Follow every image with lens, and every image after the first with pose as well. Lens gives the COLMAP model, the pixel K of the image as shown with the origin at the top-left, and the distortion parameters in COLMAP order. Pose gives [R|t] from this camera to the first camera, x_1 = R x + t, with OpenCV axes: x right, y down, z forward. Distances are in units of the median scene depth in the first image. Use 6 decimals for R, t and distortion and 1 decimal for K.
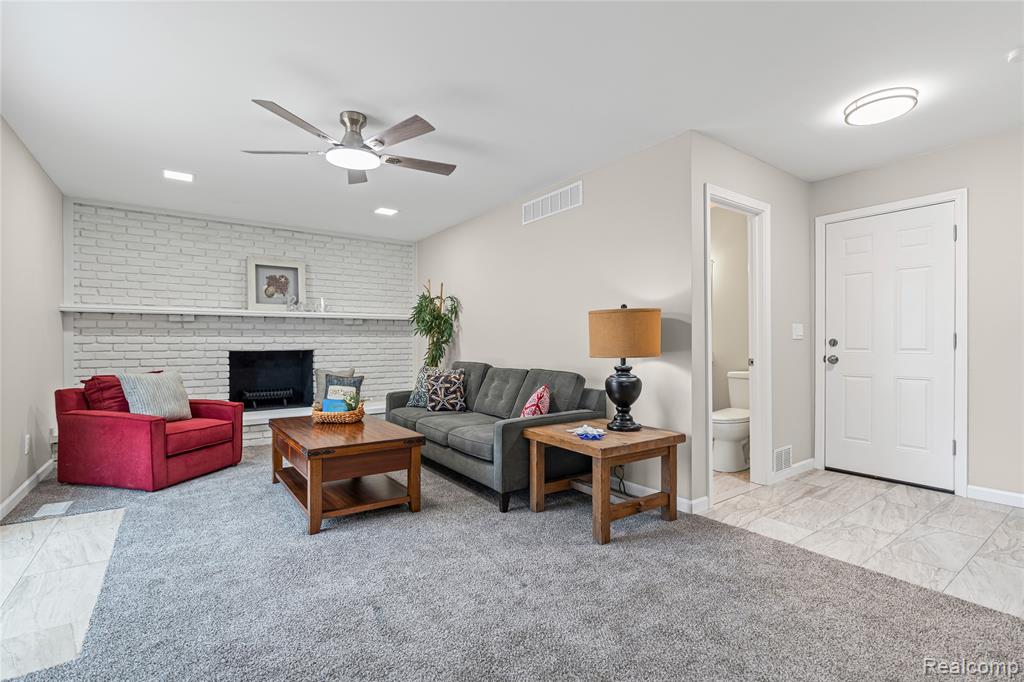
lens RADIAL K [[473.9, 0, 520.7], [0, 473.9, 345.3], [0, 0, 1]] dist [-0.009817, 0.001328]
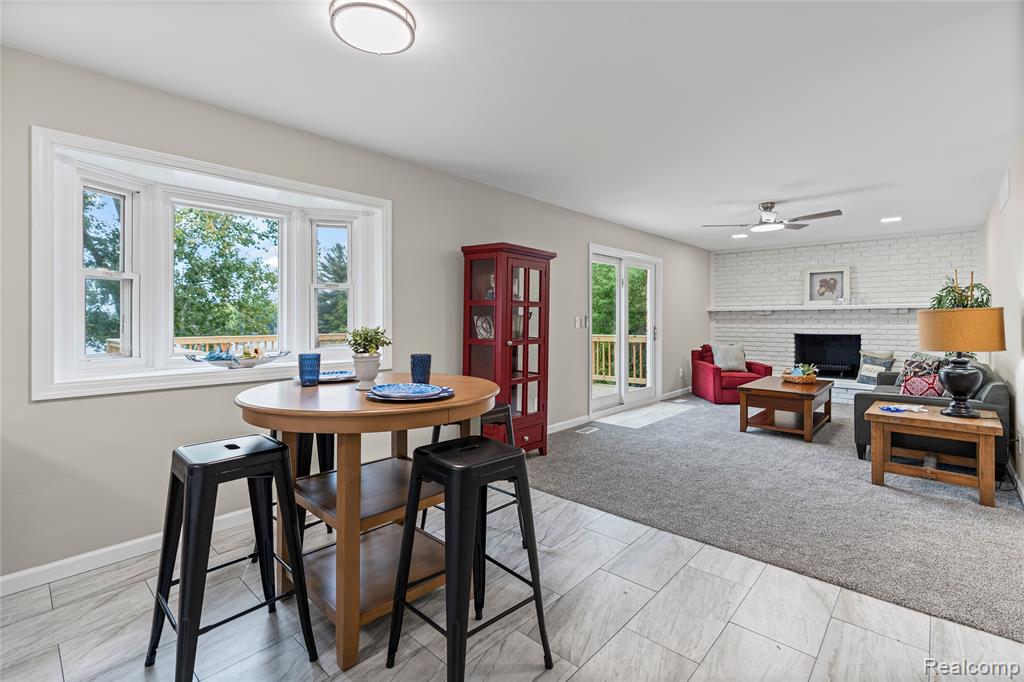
lens RADIAL K [[473.9, 0, 513.5], [0, 473.9, 318.1], [0, 0, 1]] dist [-0.009817, 0.001328]
pose [[0.194897, -0.003244, -0.980818, 0.944848], [-0.005949, 0.999972, -0.004489, -0.035720], [0.980806, 0.006710, 0.194872, -0.212949]]
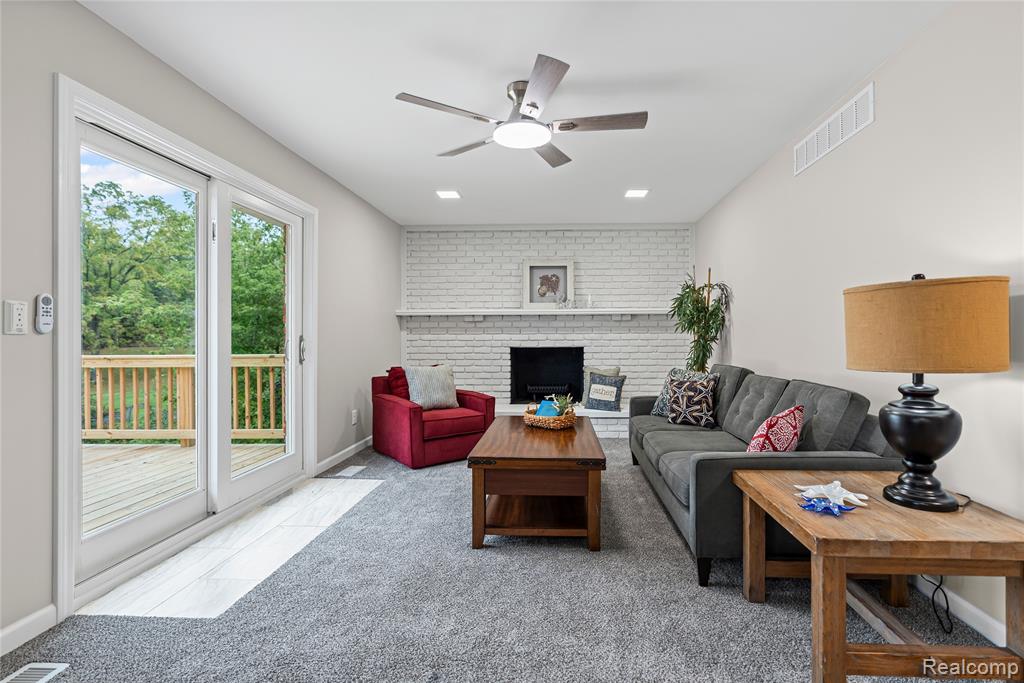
lens RADIAL K [[473.9, 0, 547.5], [0, 473.9, 337.1], [0, 0, 1]] dist [-0.009817, 0.001328]
pose [[0.788908, -0.001071, -0.614510, 0.182886], [-0.002983, 0.999980, -0.005572, -0.007896], [0.614504, 0.006229, 0.788889, 0.262983]]
